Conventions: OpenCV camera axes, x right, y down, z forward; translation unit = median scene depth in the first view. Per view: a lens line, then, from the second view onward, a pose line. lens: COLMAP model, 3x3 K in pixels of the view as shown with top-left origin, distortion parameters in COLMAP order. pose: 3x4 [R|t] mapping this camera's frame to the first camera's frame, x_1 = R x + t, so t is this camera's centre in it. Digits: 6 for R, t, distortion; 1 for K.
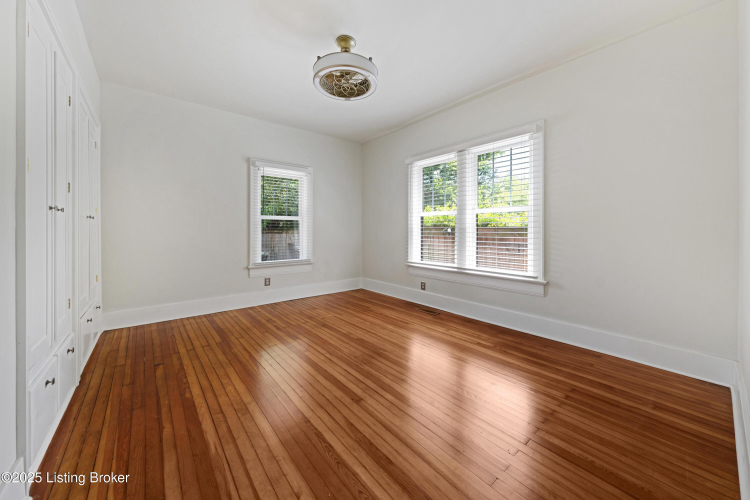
lens RADIAL K [[281.2, 0, 376.6], [0, 281.2, 231.3], [0, 0, 1]] dist [-0.000310, -0.000028]
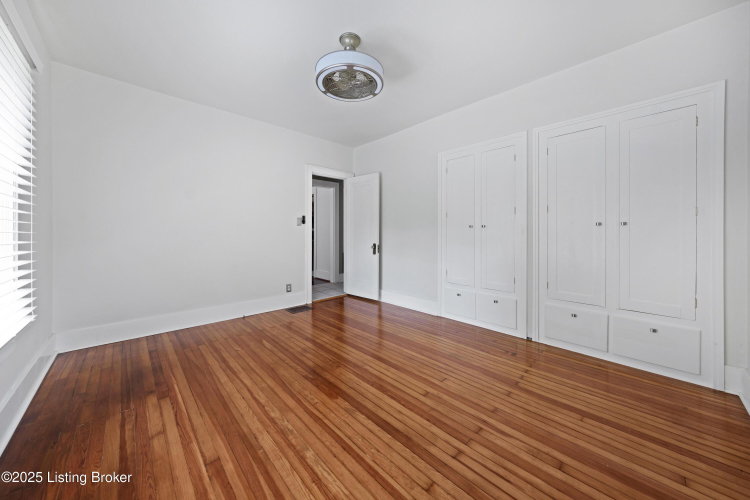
lens RADIAL K [[268.6, 0, 383.3], [0, 268.6, 232.3], [0, 0, 1]] dist [0.000161, -0.000030]
pose [[-0.996599, -0.001902, -0.082378, -0.131012], [-0.001845, 0.999998, -0.000770, -0.016241], [0.082379, -0.000615, -0.996601, 1.724102]]
